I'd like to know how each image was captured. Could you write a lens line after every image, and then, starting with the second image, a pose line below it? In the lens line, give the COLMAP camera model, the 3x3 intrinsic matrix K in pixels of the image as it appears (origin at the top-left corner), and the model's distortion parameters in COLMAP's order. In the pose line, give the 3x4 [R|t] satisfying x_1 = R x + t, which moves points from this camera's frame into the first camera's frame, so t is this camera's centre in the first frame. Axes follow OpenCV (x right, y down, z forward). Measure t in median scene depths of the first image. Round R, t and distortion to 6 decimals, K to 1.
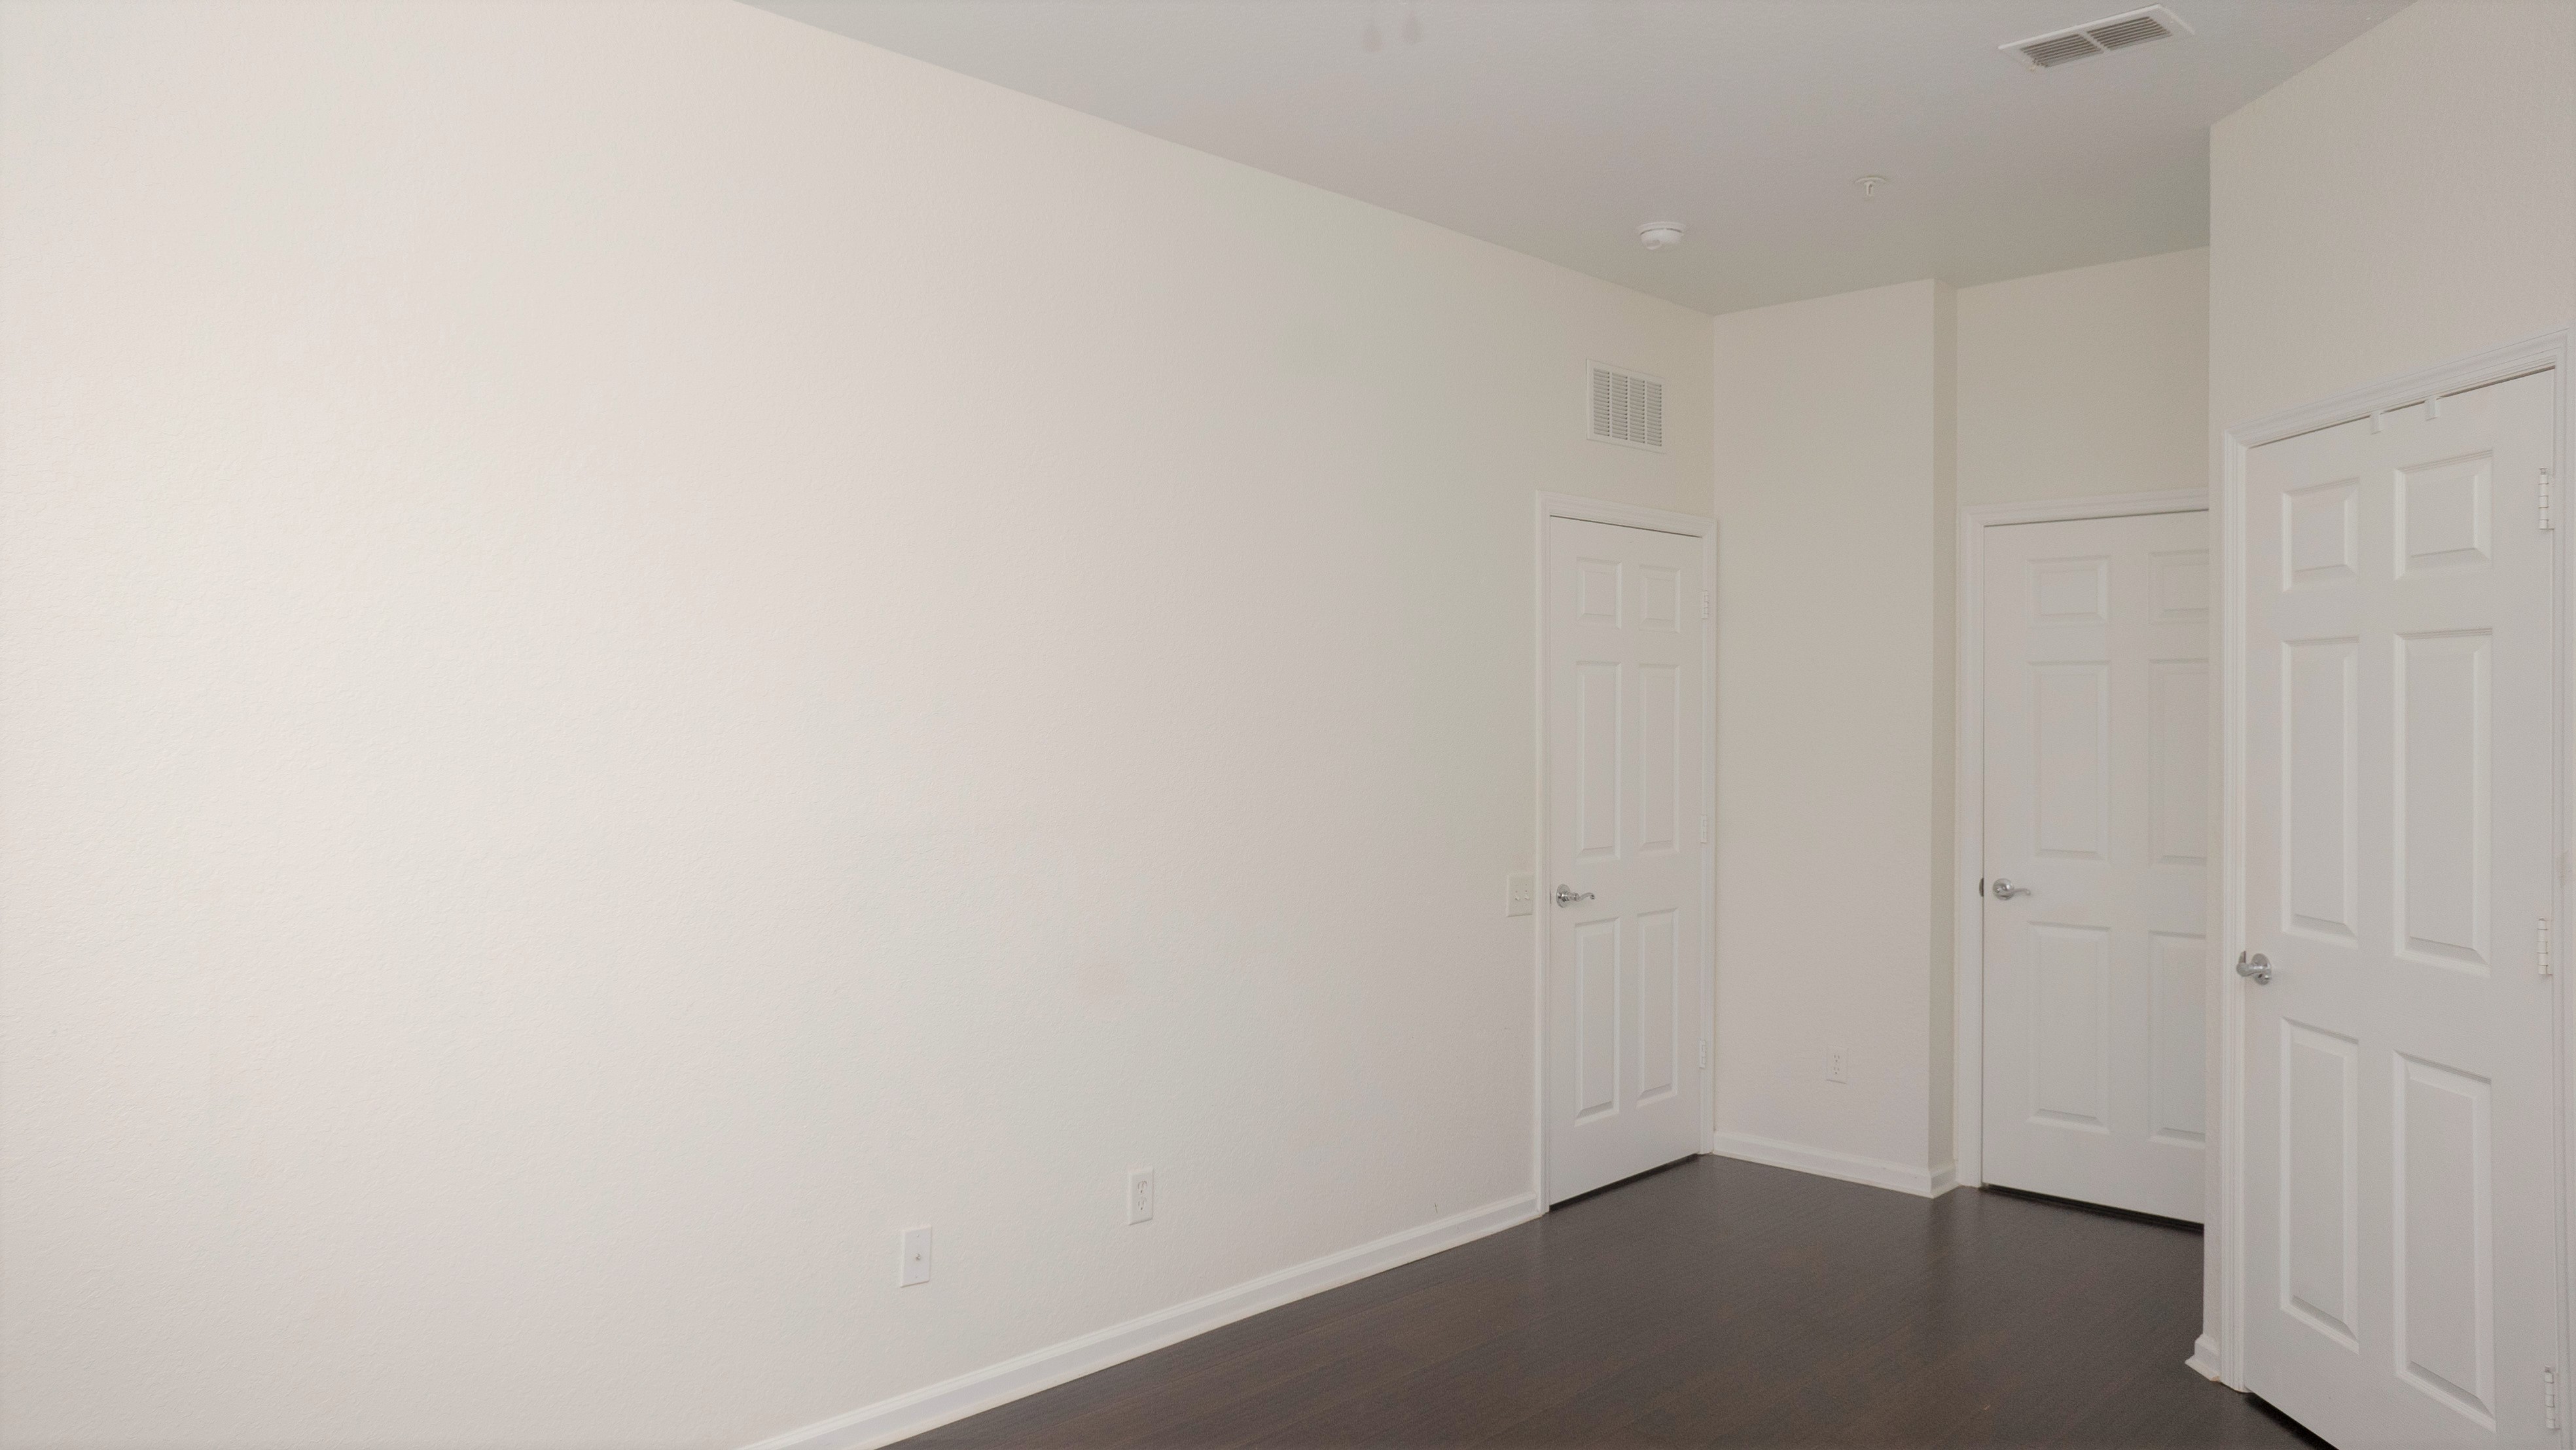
lens RADIAL K [[1740.7, 0, 1271.6], [0, 1740.7, 710.5], [0, 0, 1]] dist [-0.073507, 0.095806]
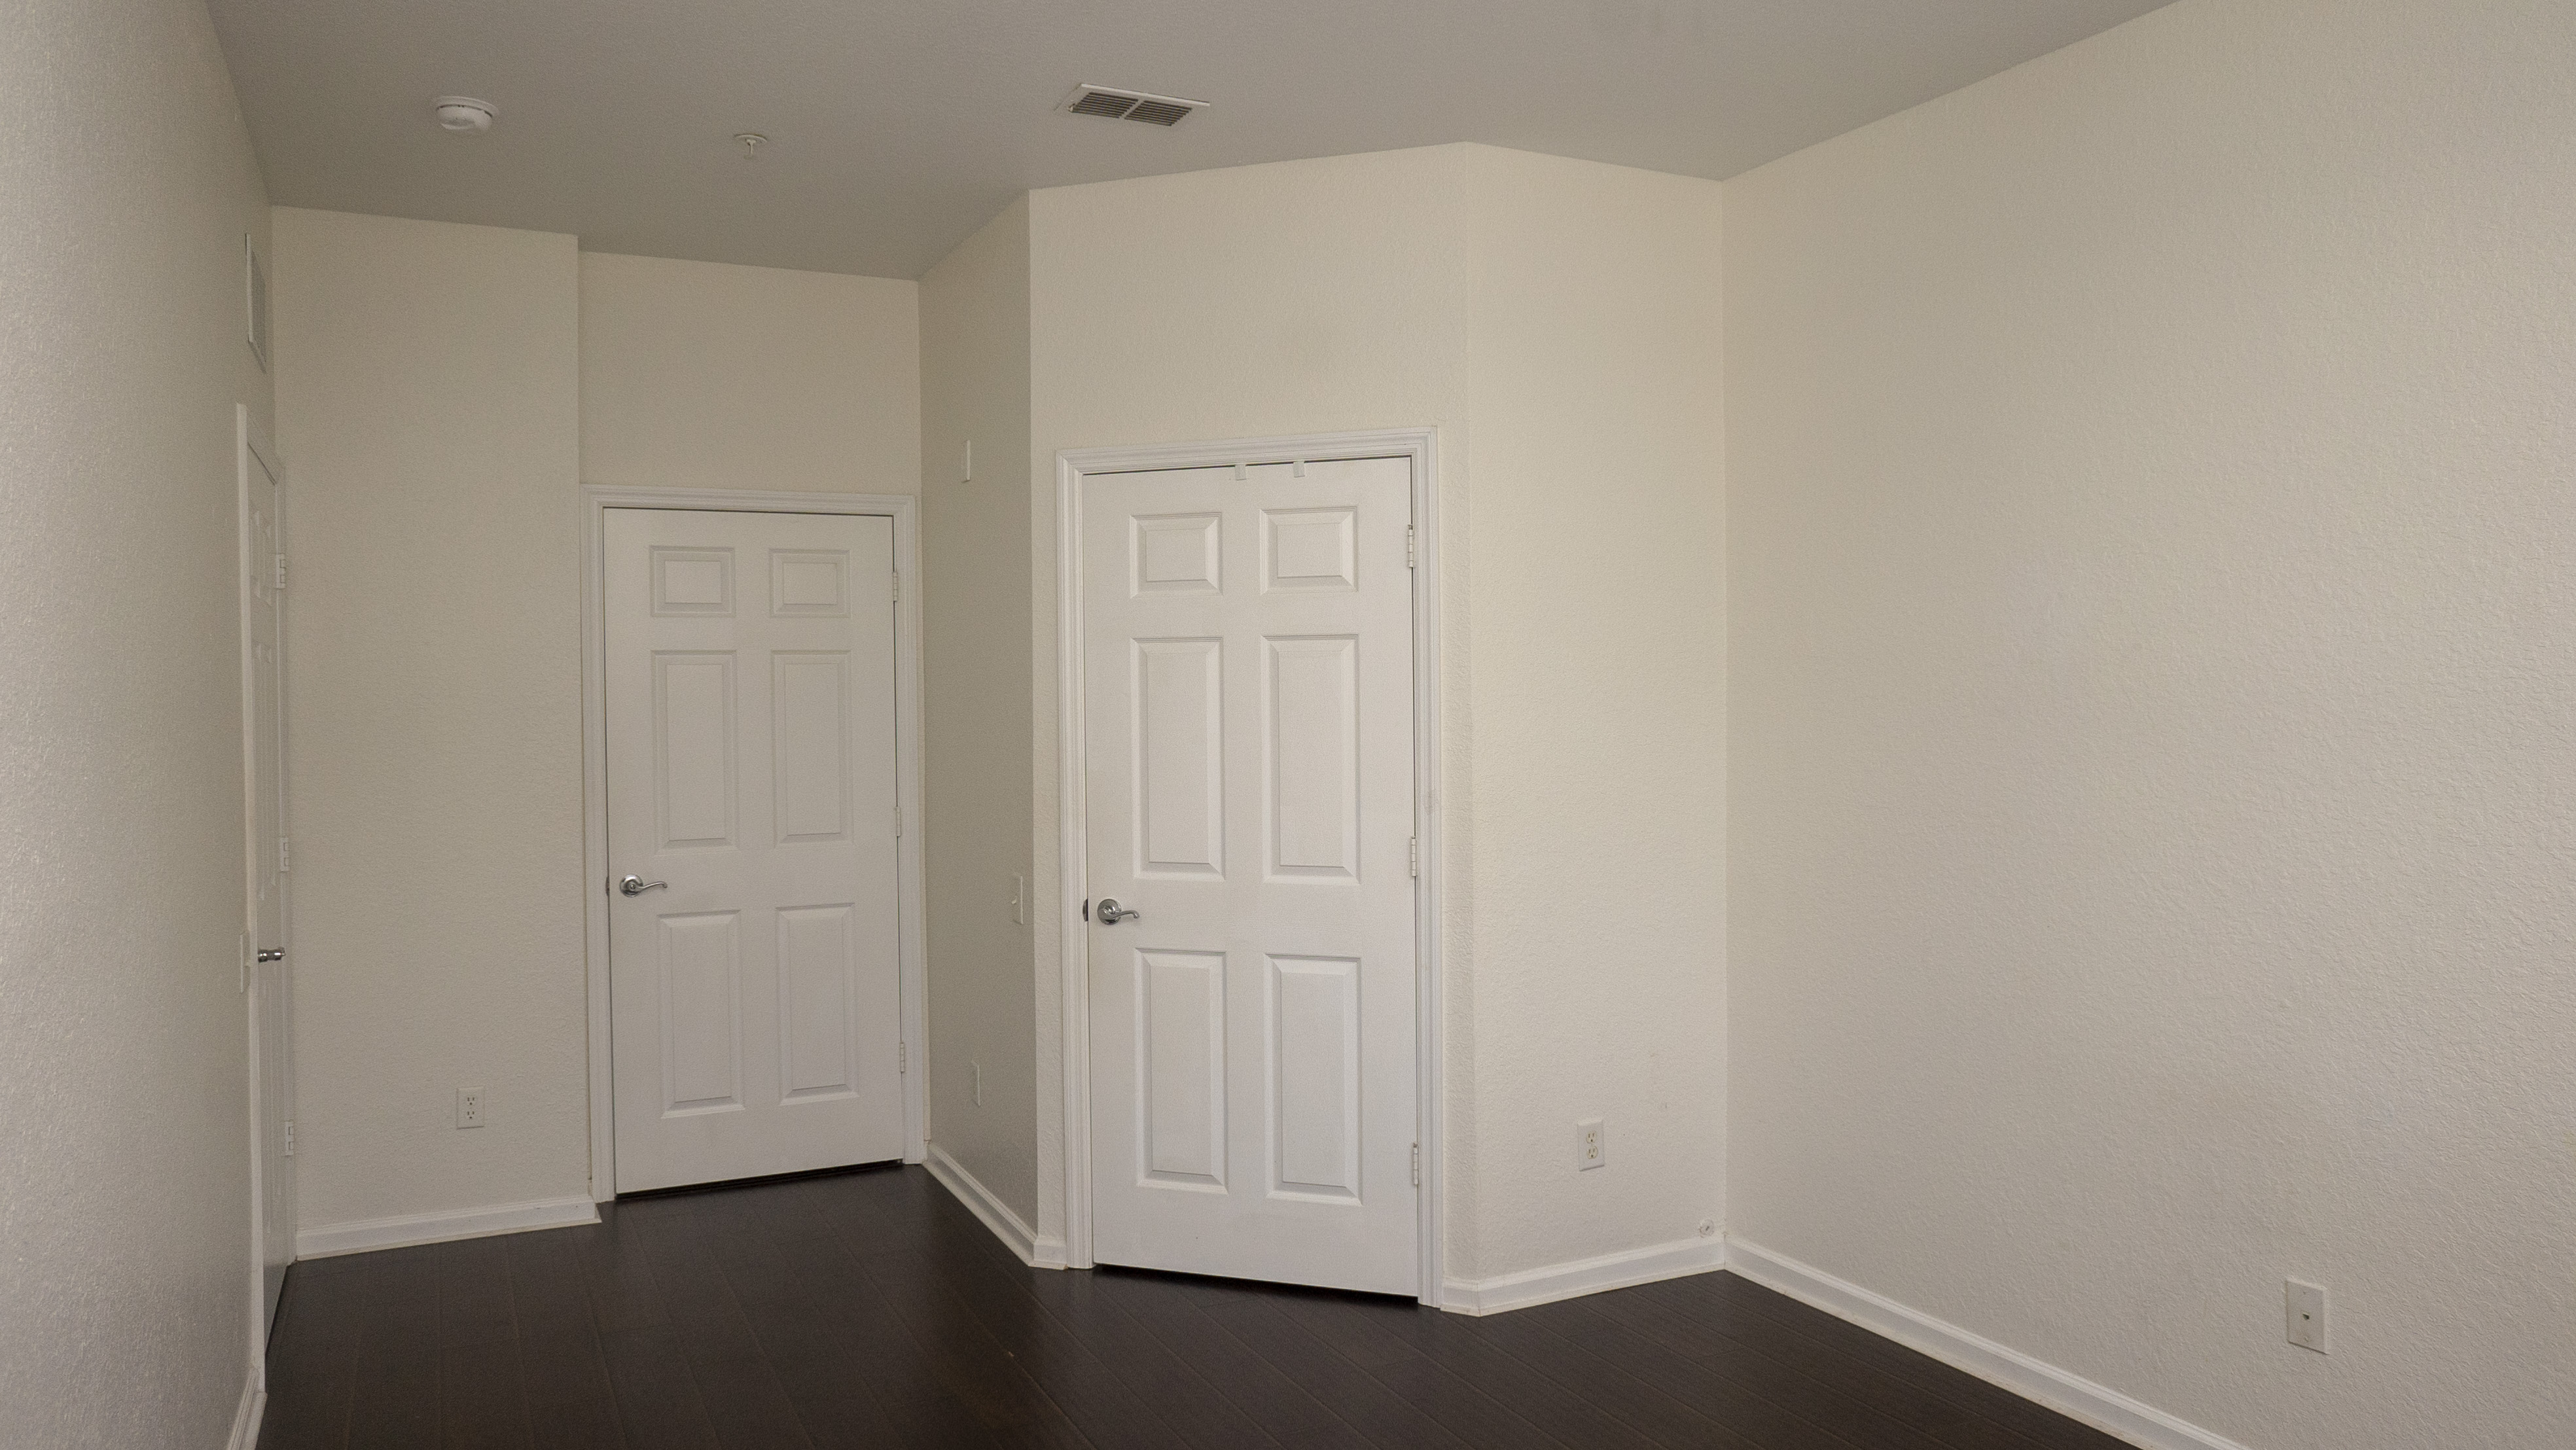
lens RADIAL K [[1740.7, 0, 1271.6], [0, 1740.7, 710.5], [0, 0, 1]] dist [-0.073507, 0.095806]
pose [[0.332297, -0.014330, 0.943066, -0.513911], [0.010027, 0.999882, 0.011661, -0.002750], [-0.943121, 0.005582, 0.332402, 0.474919]]
